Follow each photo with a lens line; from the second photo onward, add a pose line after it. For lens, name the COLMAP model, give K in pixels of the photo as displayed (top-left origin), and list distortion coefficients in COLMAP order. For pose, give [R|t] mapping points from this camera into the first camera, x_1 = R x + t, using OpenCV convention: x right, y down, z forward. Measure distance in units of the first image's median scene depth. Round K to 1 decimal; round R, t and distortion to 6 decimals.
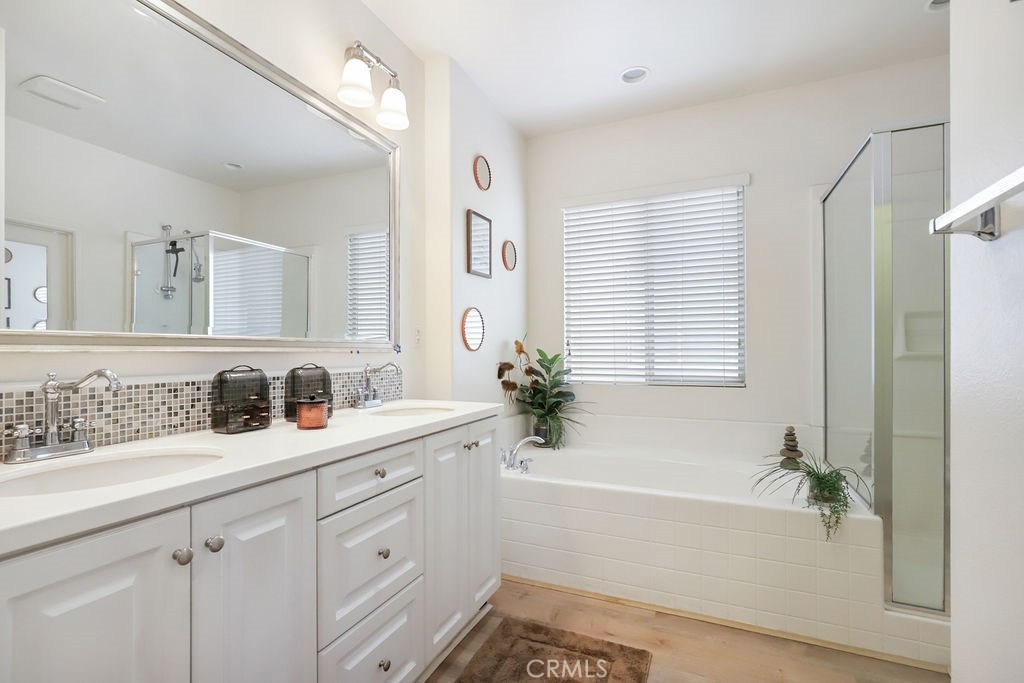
lens RADIAL K [[474.4, 0, 508.6], [0, 474.4, 345.9], [0, 0, 1]] dist [-0.009656, 0.000004]
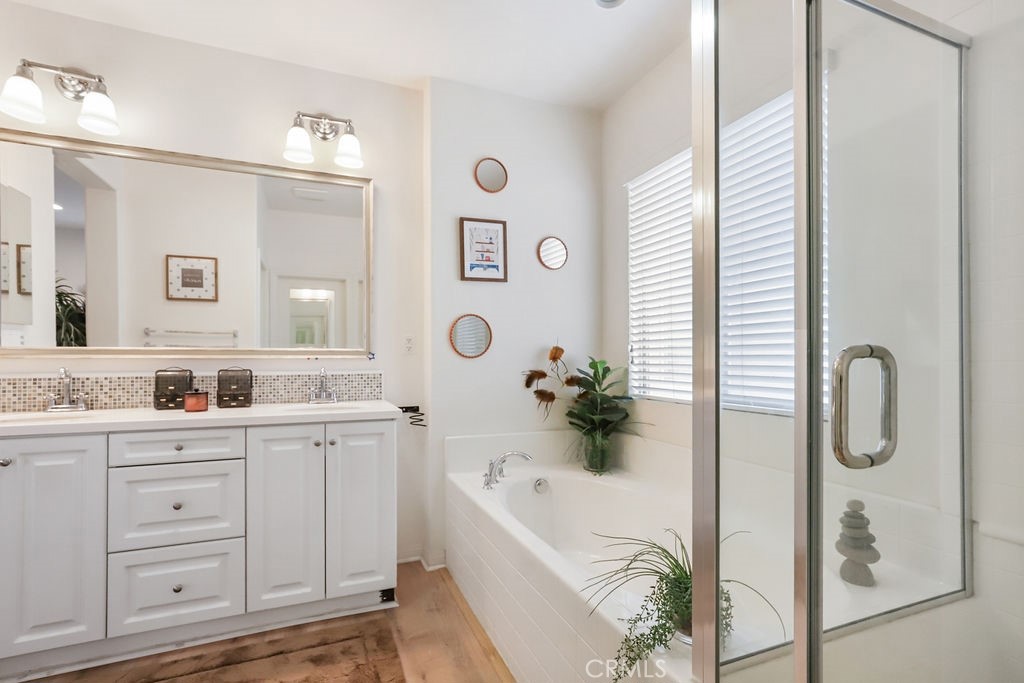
lens RADIAL K [[474.4, 0, 506.6], [0, 474.4, 356.4], [0, 0, 1]] dist [-0.009656, 0.000004]
pose [[0.718046, 0.000197, -0.695996, 1.324745], [0.006228, 0.999958, 0.006708, 0.002789], [0.695968, -0.009151, 0.718014, 0.664563]]
